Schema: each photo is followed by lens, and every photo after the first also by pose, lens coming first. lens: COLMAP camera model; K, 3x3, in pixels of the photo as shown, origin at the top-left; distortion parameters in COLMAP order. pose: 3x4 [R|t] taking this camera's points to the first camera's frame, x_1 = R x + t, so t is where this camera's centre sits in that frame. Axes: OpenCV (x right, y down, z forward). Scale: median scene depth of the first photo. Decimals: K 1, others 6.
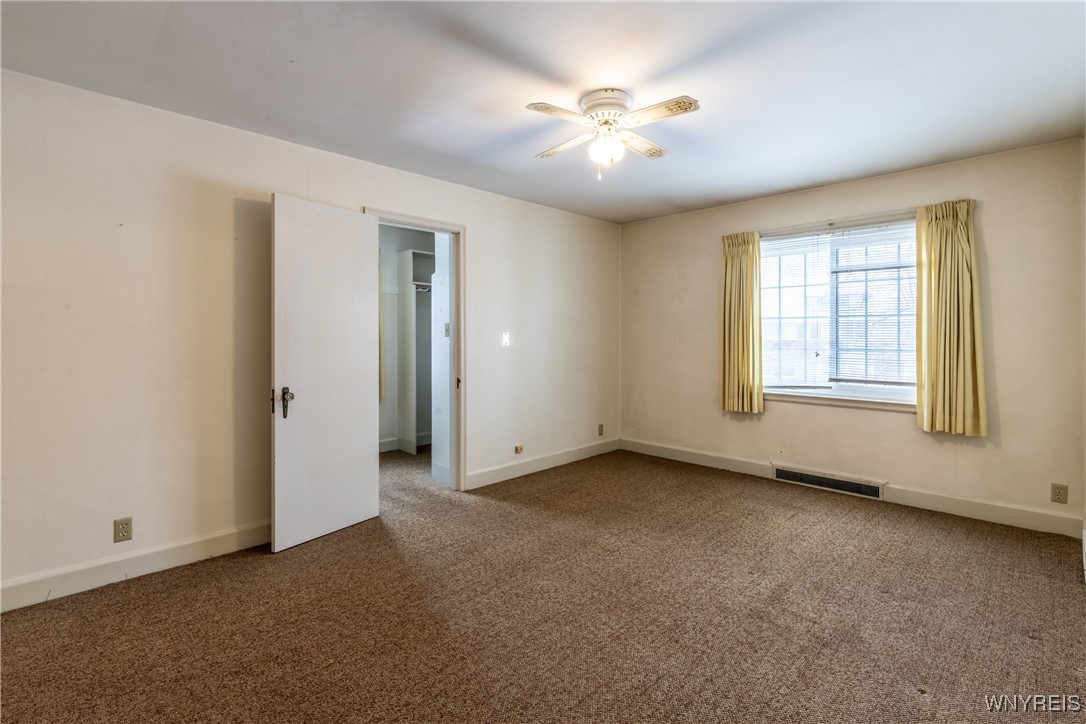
lens RADIAL K [[515.2, 0, 544.7], [0, 515.2, 333.4], [0, 0, 1]] dist [0.001246, 0.000183]
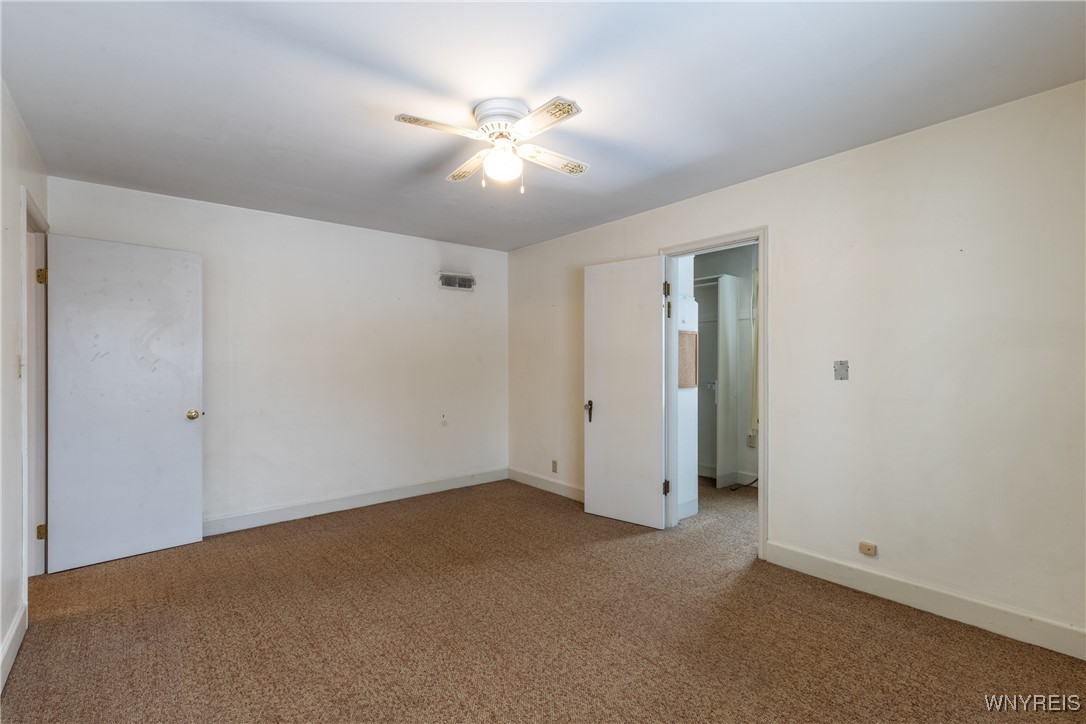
lens RADIAL K [[492.8, 0, 543.0], [0, 492.8, 362.0], [0, 0, 1]] dist [0.001262, 0.000244]
pose [[-0.092479, 0.001799, -0.995713, 0.853751], [0.001186, 0.999998, 0.001697, -0.002496], [0.995714, -0.001024, -0.092481, 0.986012]]
